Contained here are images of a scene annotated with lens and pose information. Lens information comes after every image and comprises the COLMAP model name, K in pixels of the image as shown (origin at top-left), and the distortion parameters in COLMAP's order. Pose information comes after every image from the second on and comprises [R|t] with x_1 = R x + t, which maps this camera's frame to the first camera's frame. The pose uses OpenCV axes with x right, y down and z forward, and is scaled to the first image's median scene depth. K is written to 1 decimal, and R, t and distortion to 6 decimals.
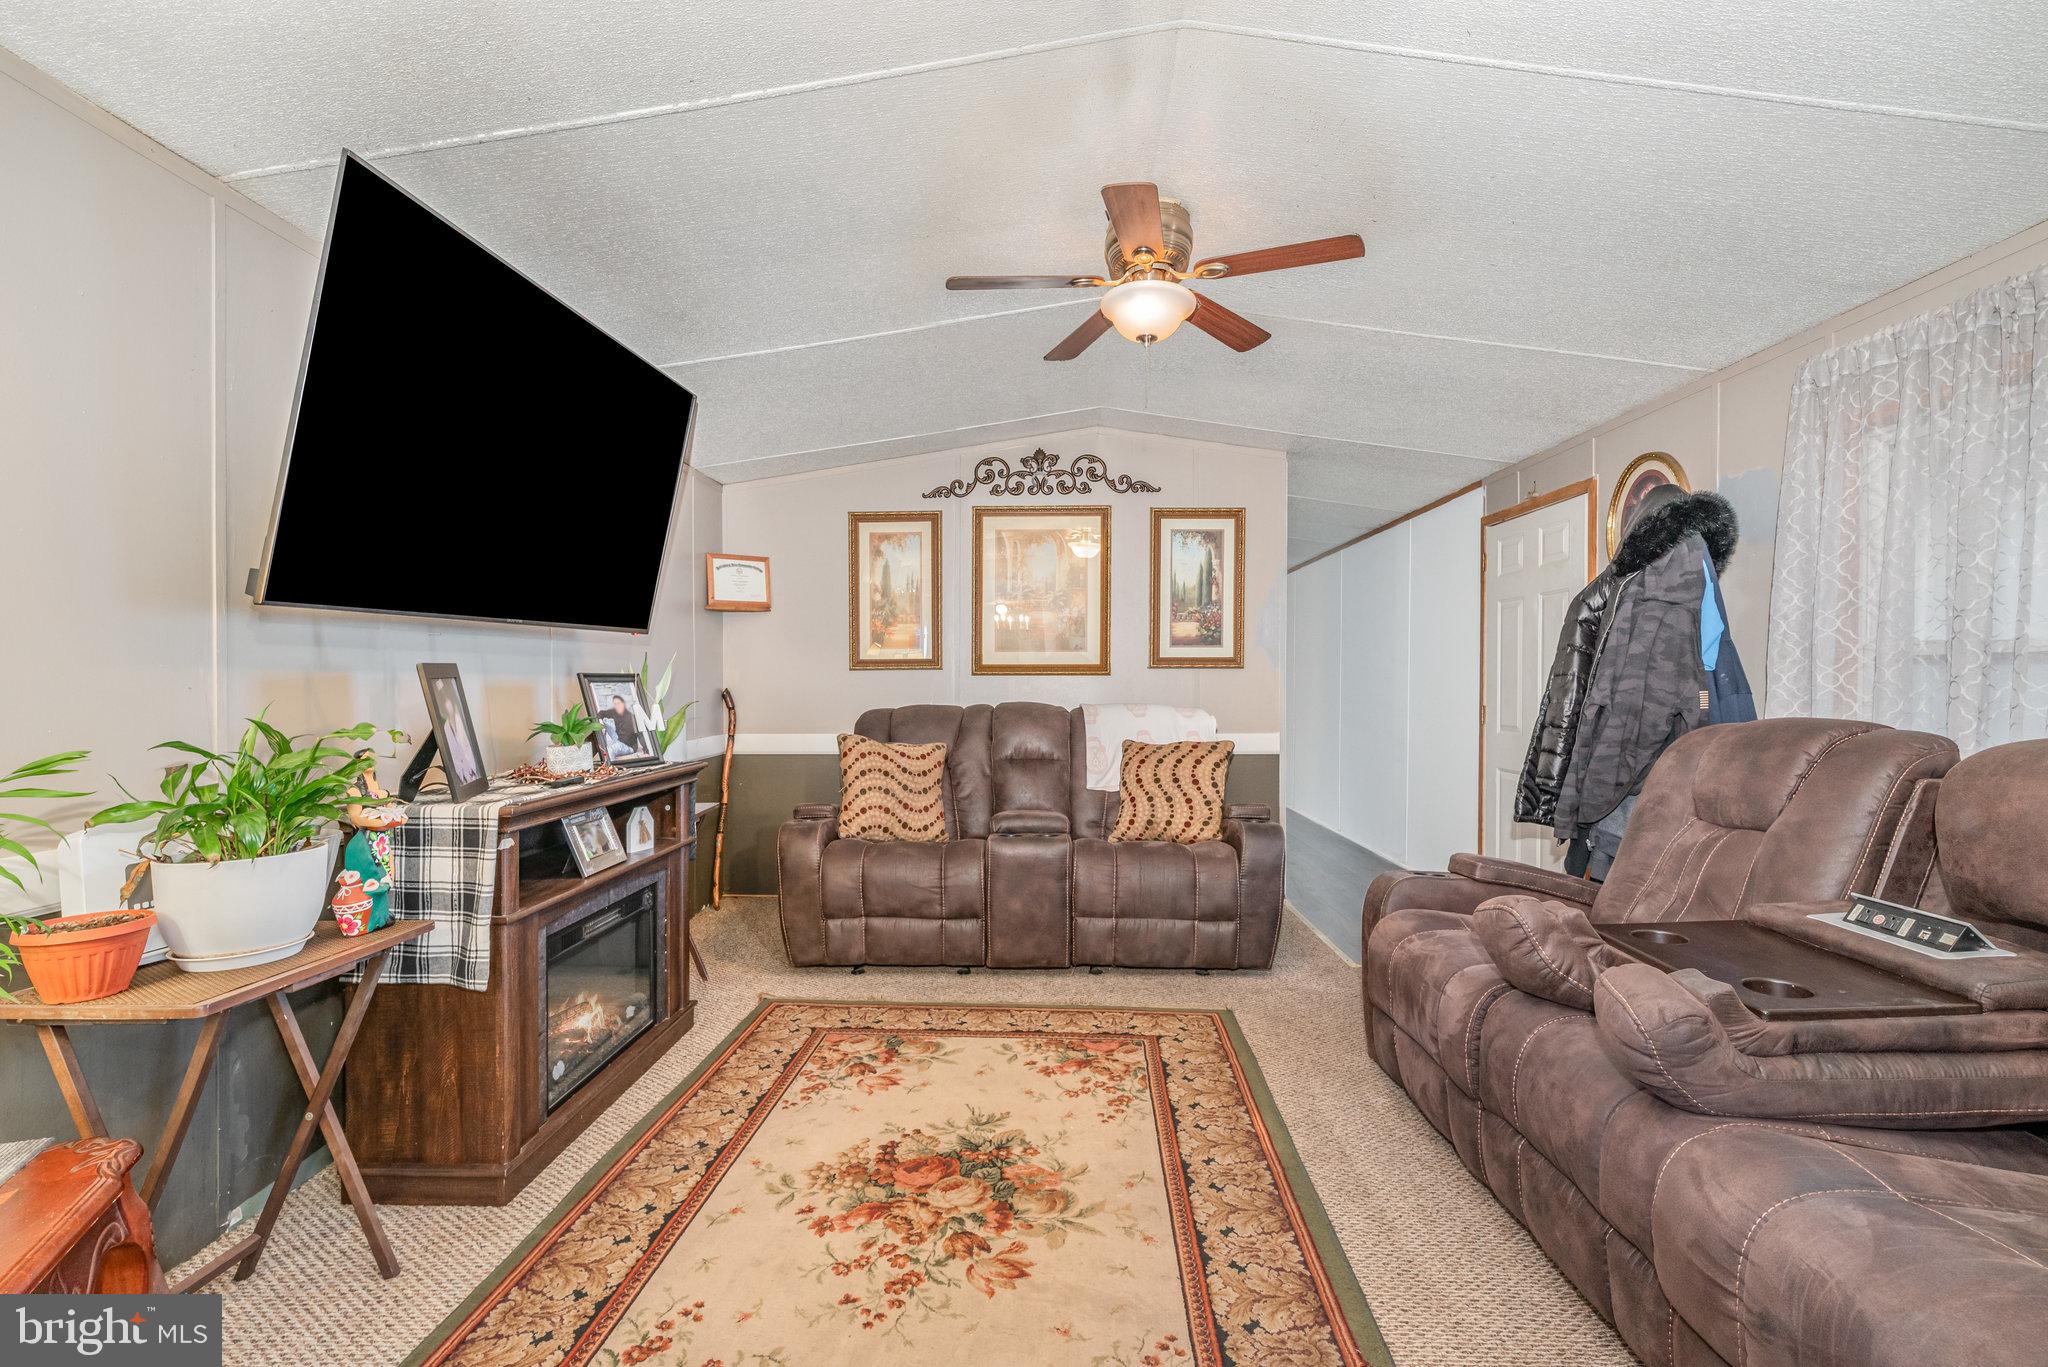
lens RADIAL K [[884.7, 0, 1027.0], [0, 884.7, 691.7], [0, 0, 1]] dist [-0.000497, -0.000469]
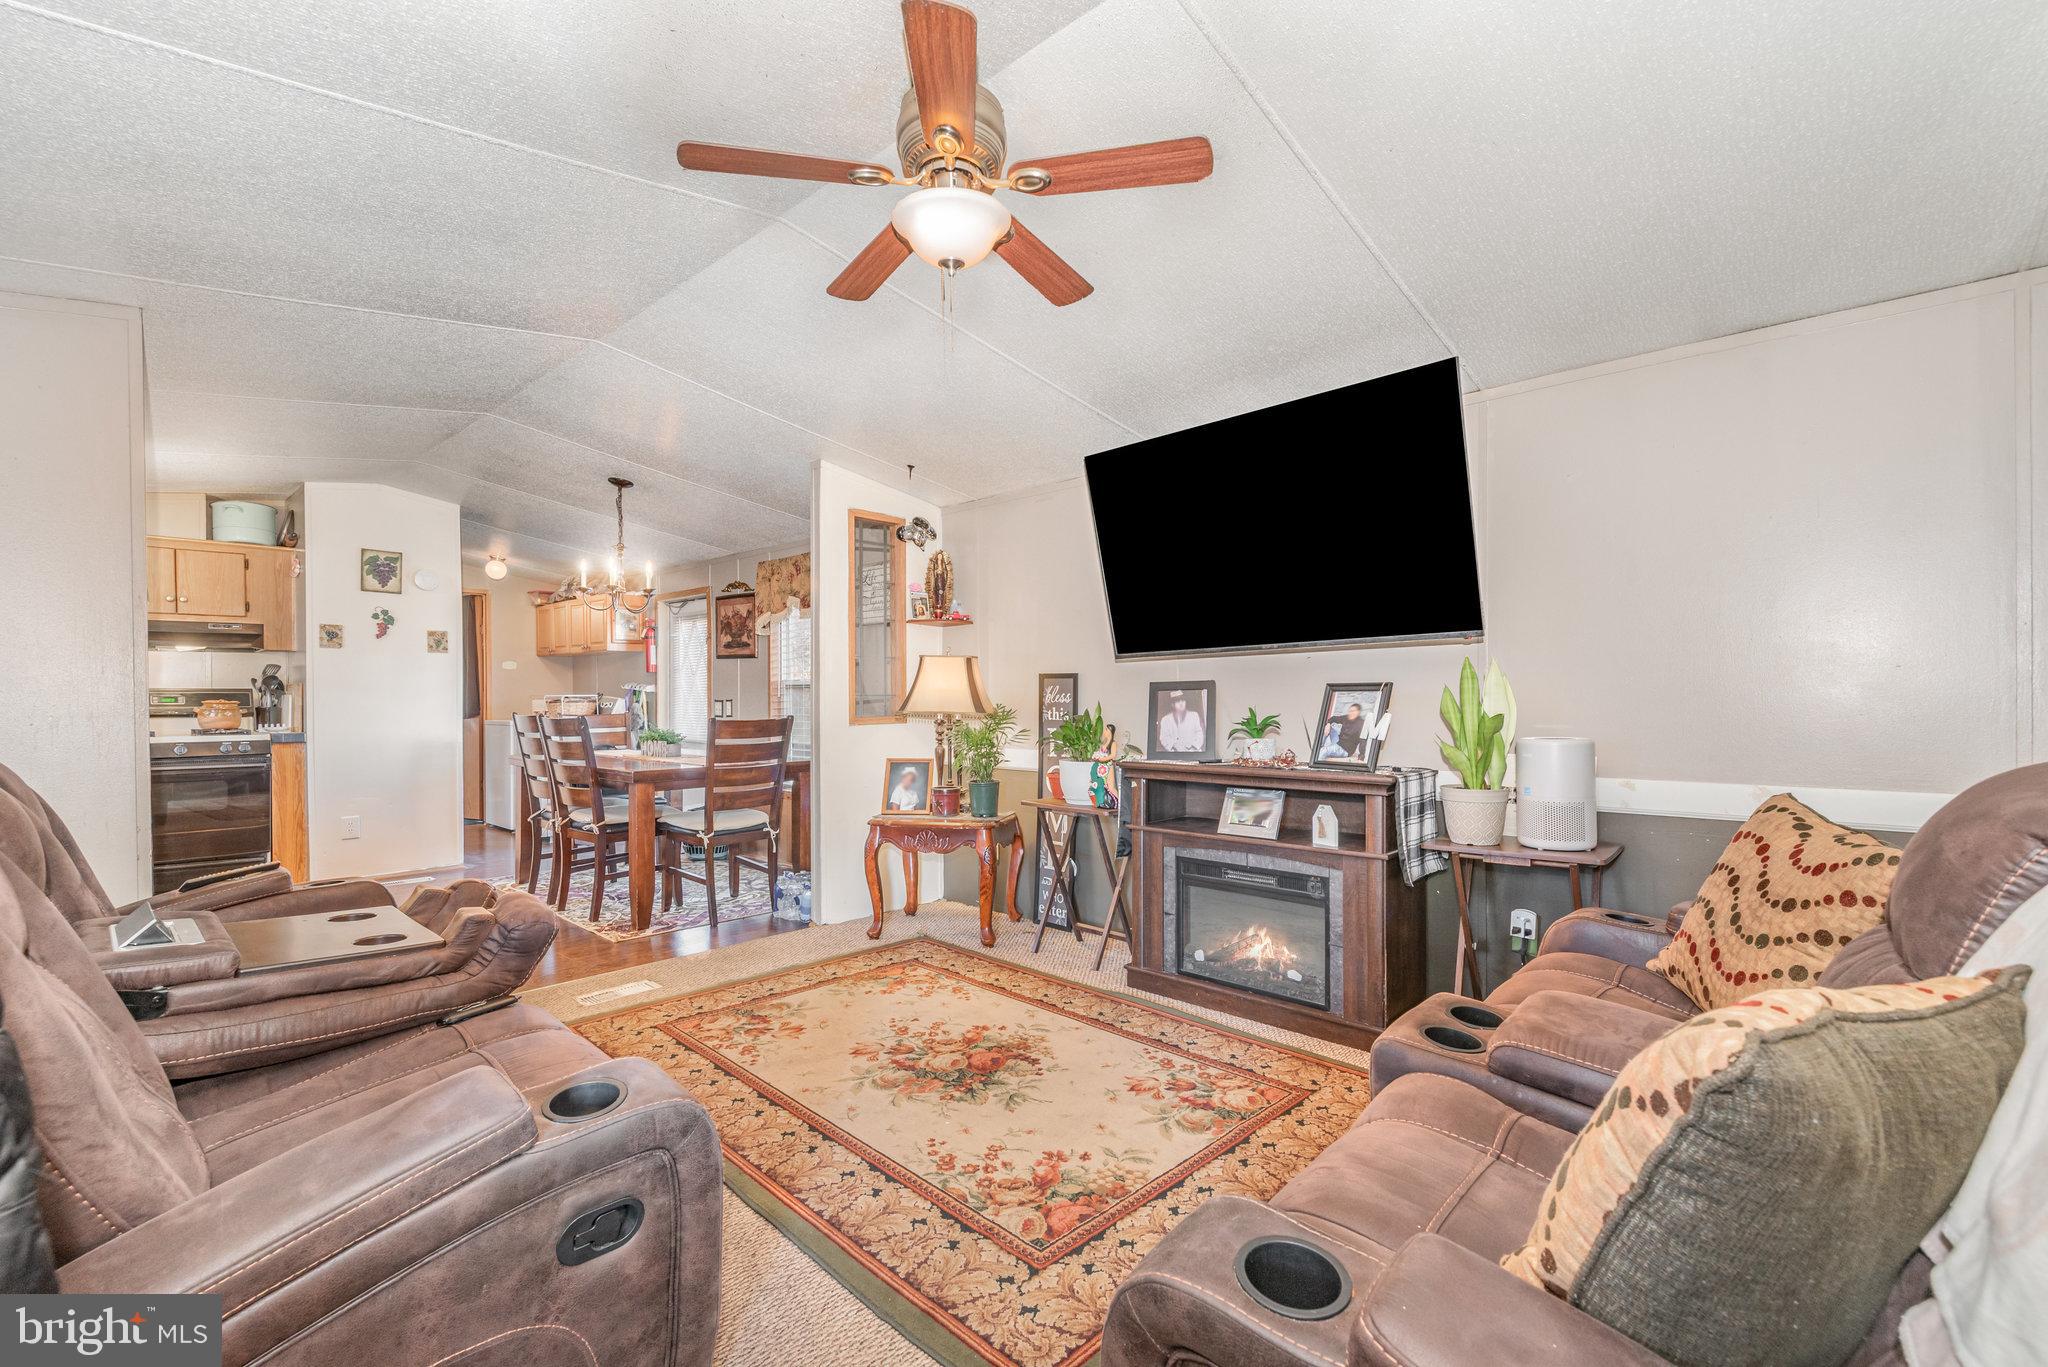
lens RADIAL K [[886.9, 0, 1017.5], [0, 886.9, 697.6], [0, 0, 1]] dist [-0.001419, -0.000150]
pose [[-0.667695, 0.007574, -0.744396, 0.609411], [-0.001205, 0.999936, 0.011254, -0.014087], [0.744434, 0.008411, -0.667643, 1.393186]]
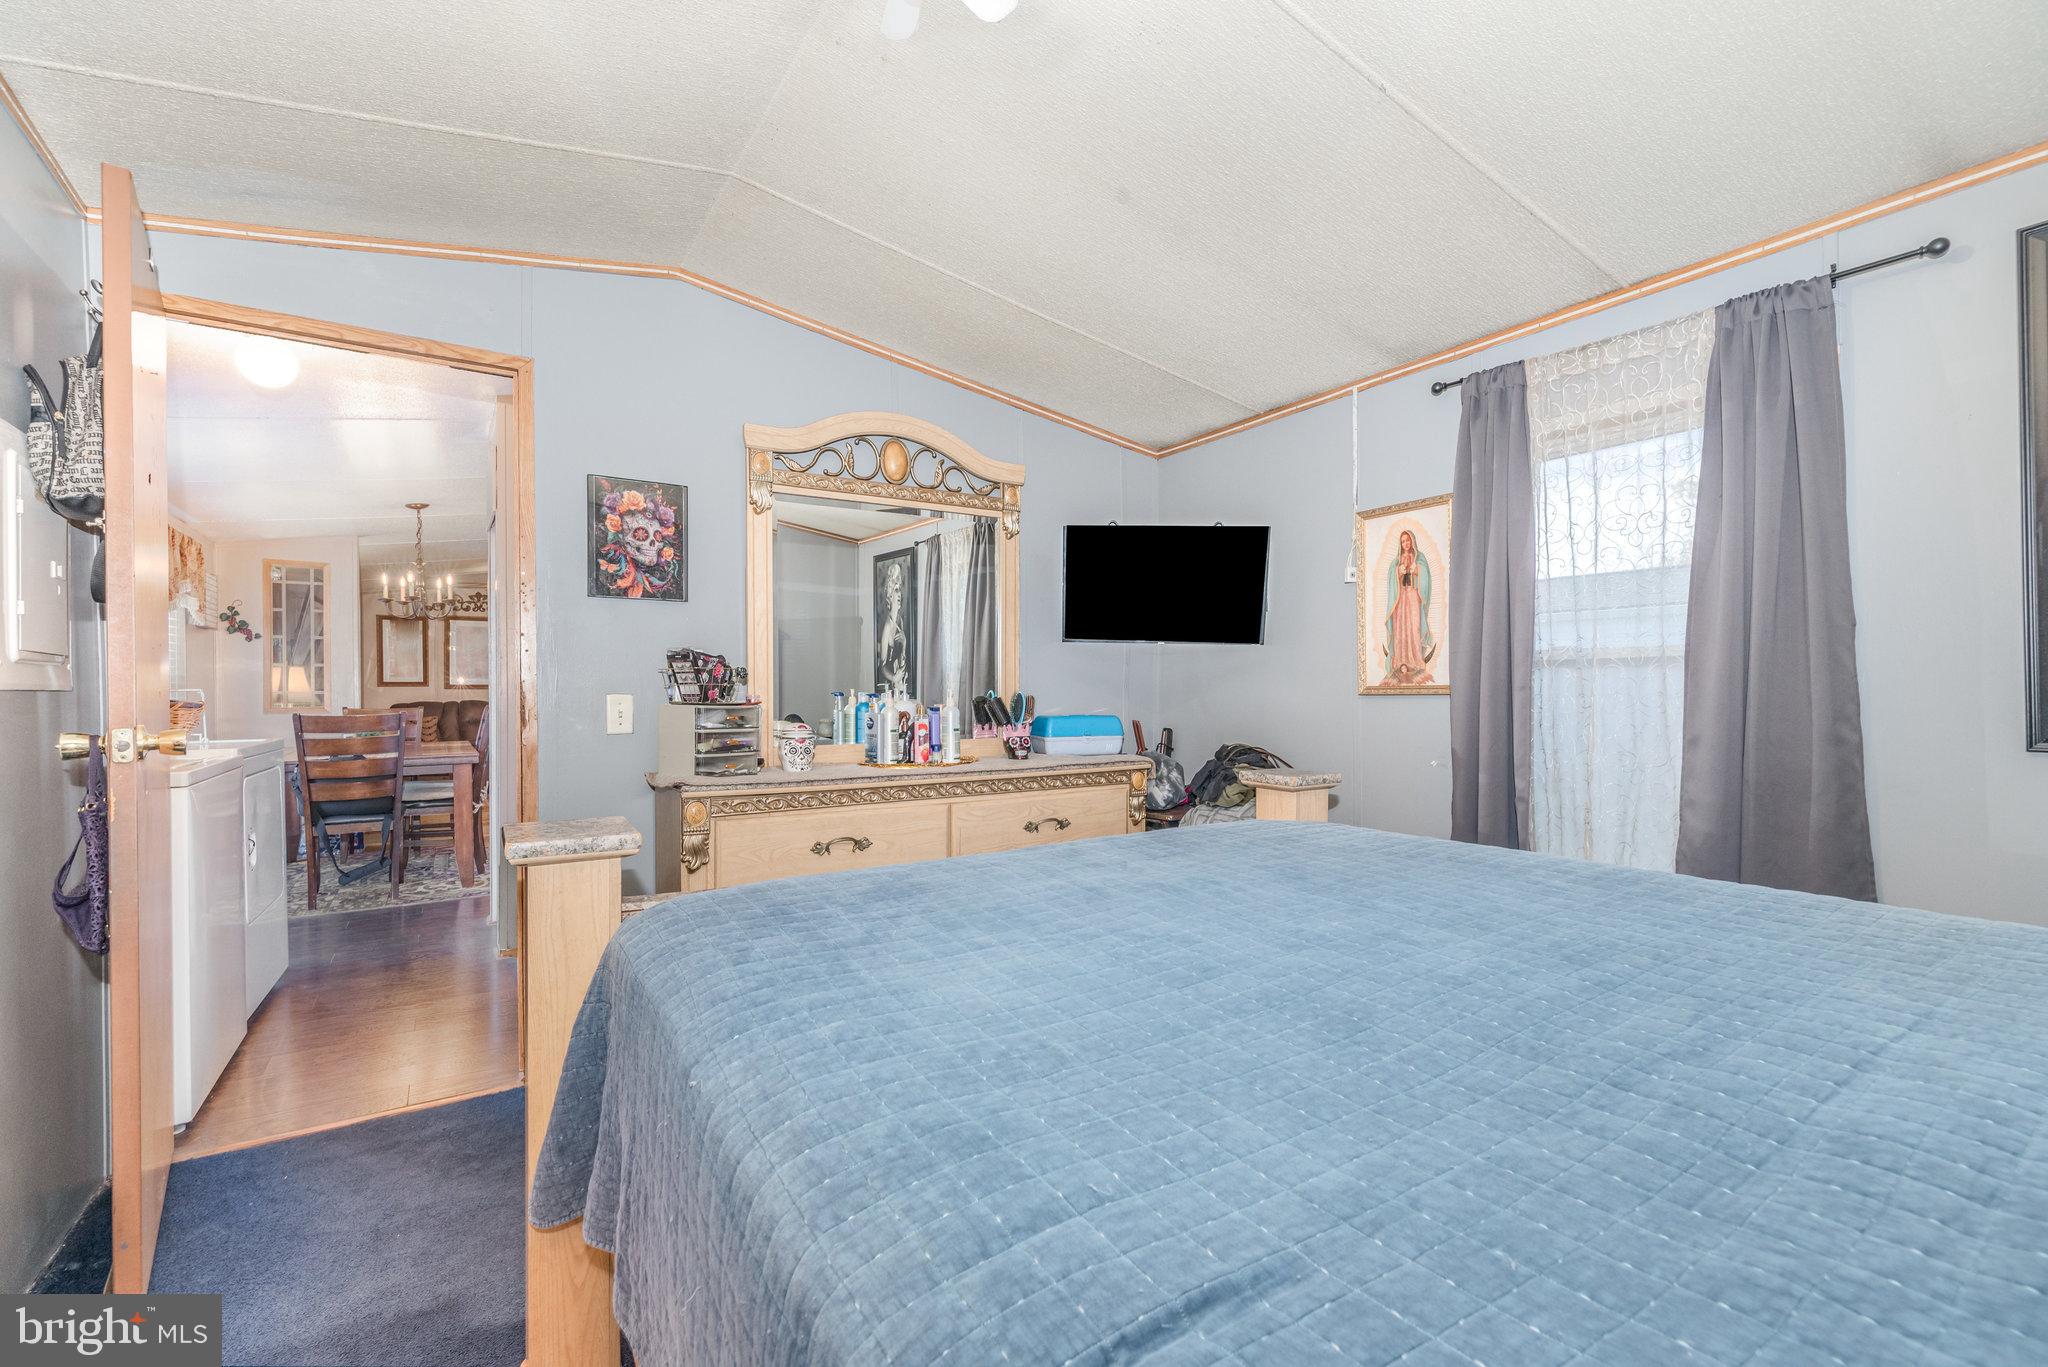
lens RADIAL K [[884.7, 0, 1027.0], [0, 884.7, 691.7], [0, 0, 1]] dist [-0.000497, -0.000469]
pose [[0.824295, -0.001934, 0.566157, -0.189187], [0.008187, 0.999930, -0.008504, 0.033443], [-0.566101, 0.011645, 0.824253, -2.875508]]
